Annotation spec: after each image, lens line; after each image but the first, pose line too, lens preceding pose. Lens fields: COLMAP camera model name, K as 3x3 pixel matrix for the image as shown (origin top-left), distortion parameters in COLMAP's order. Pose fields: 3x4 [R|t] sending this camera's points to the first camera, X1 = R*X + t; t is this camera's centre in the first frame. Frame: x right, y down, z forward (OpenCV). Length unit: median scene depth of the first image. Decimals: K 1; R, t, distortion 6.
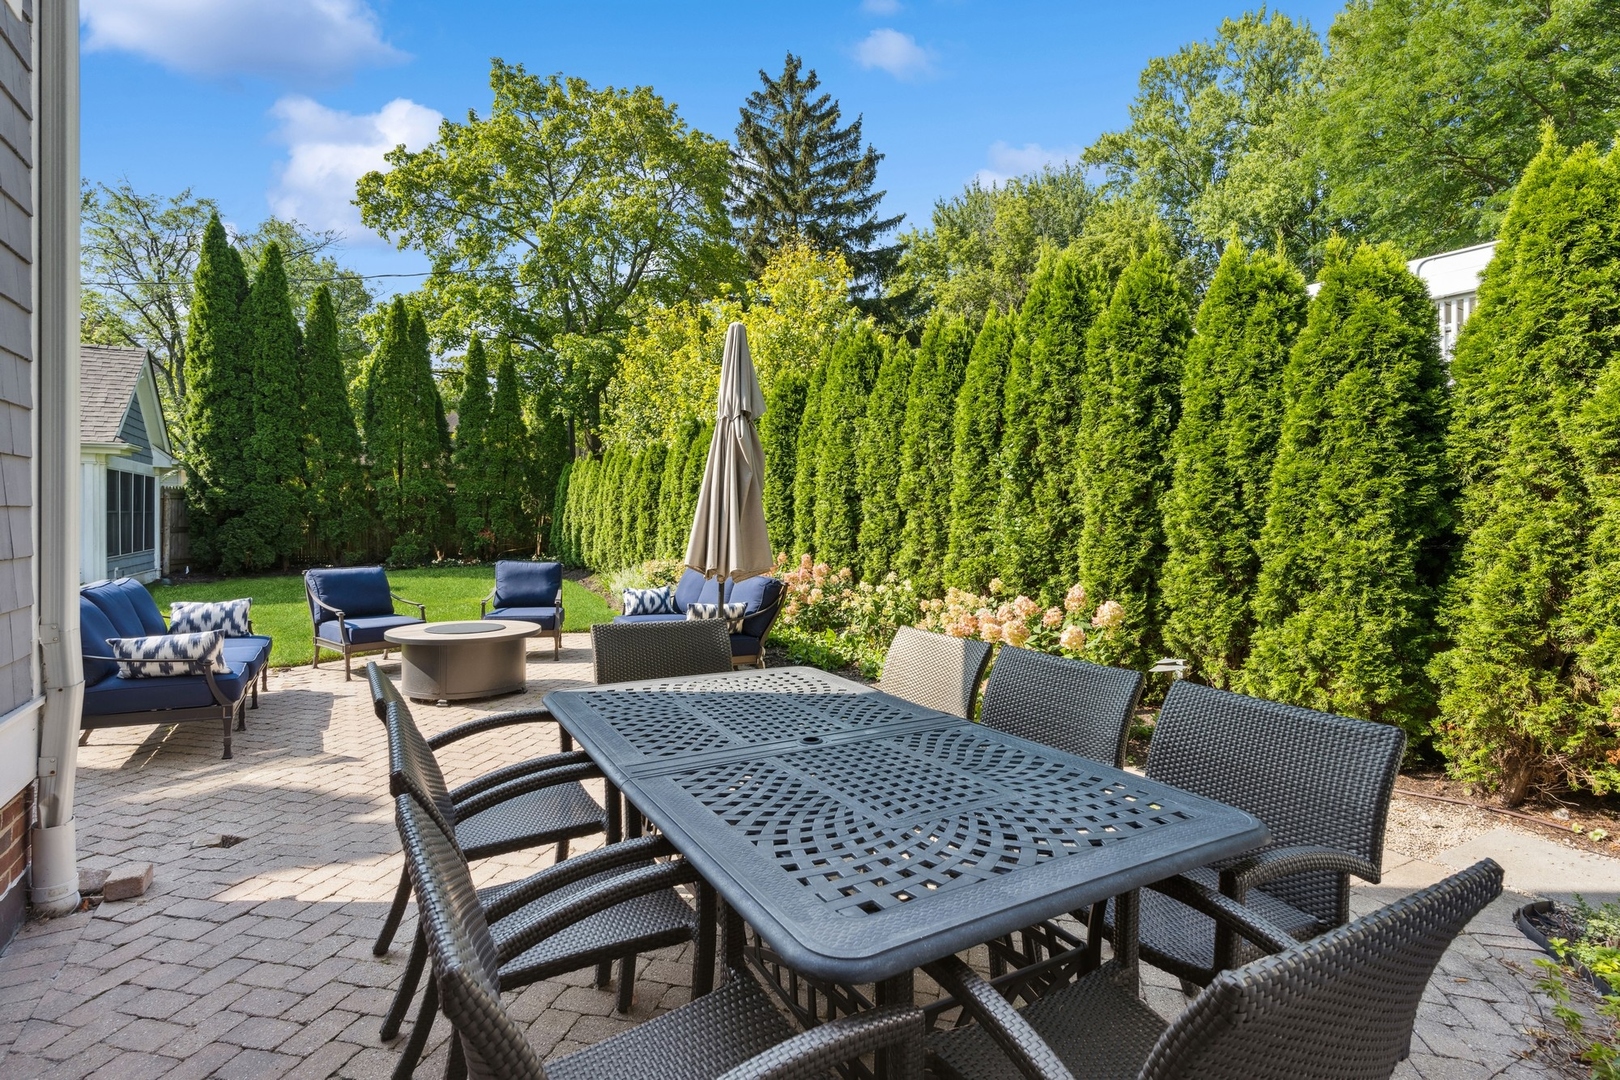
lens RADIAL K [[768.1, 0, 810.0], [0, 768.1, 540.0], [0, 0, 1]] dist [-0.002643, -0.000354]
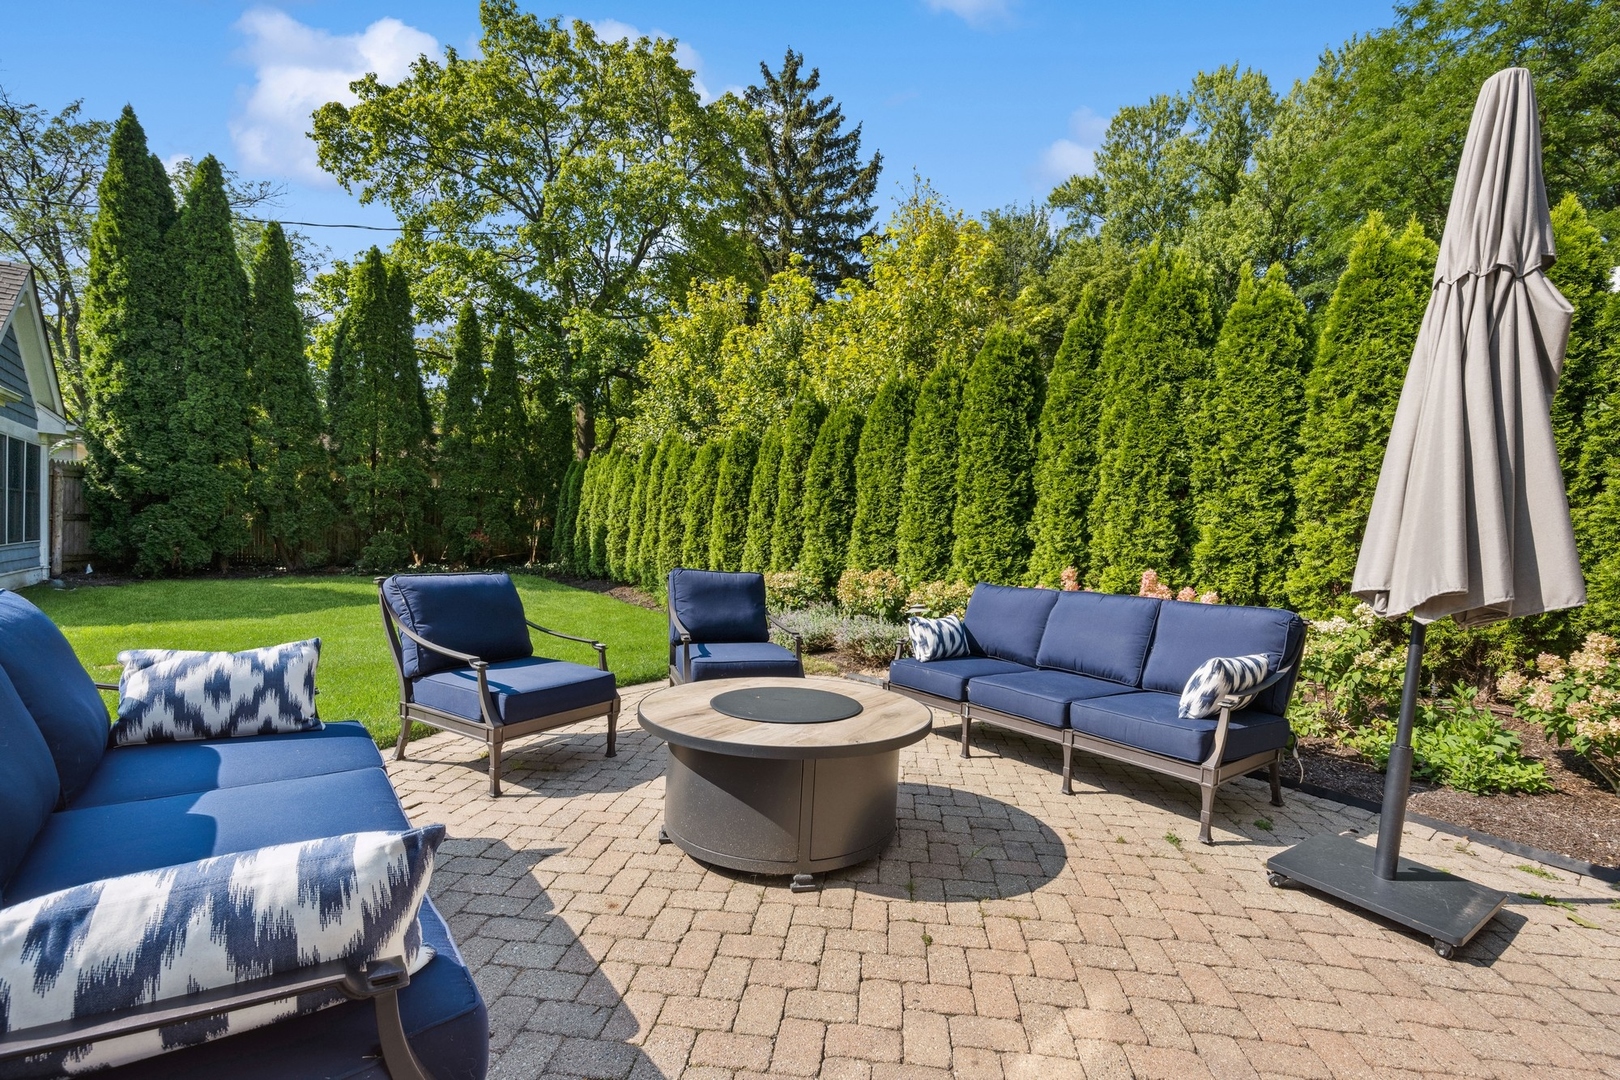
lens RADIAL K [[700.6, 0, 824.2], [0, 700.6, 577.3], [0, 0, 1]] dist [-0.002330, -0.000478]
pose [[0.989838, 0.024292, 0.140111, -0.156397], [-0.028336, 0.999235, 0.026939, 0.006606], [-0.139349, -0.030636, 0.989769, 0.176401]]
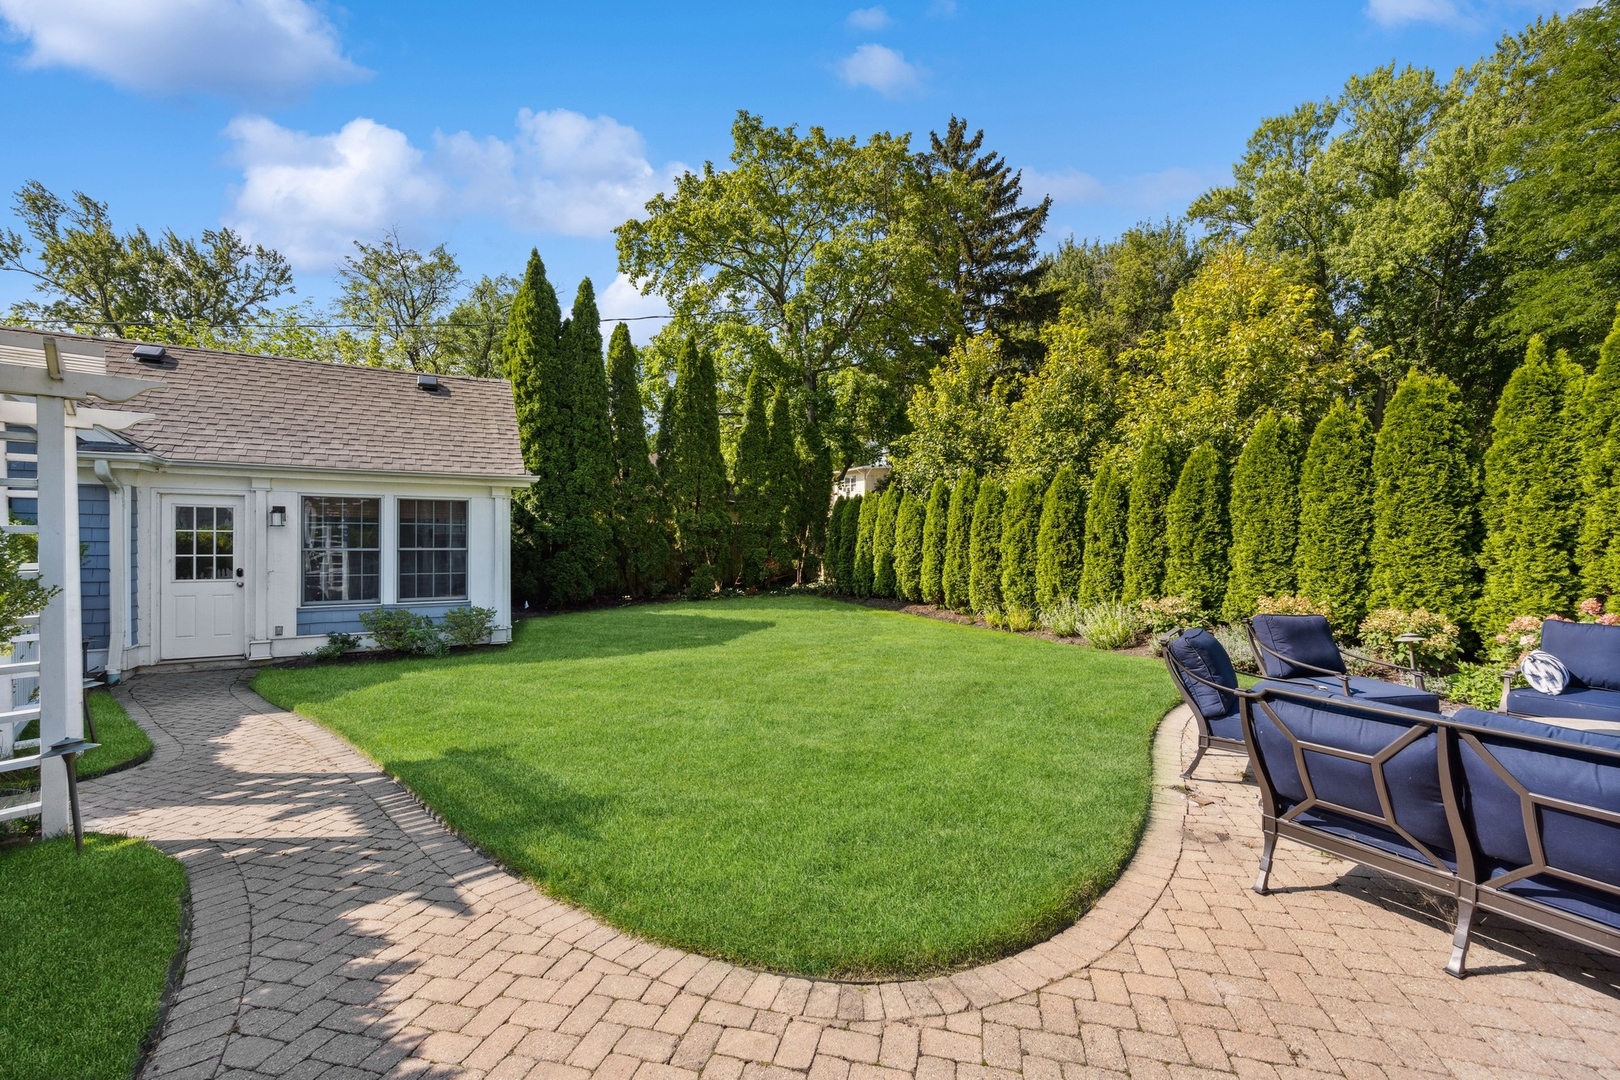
lens RADIAL K [[647.5, 0, 813.4], [0, 647.5, 549.4], [0, 0, 1]] dist [-0.001190, -0.000178]
pose [[0.999686, -0.010623, -0.022708, -0.363196], [0.010291, 0.999839, -0.014702, -0.014718], [0.022861, 0.014464, 0.999634, 0.147031]]
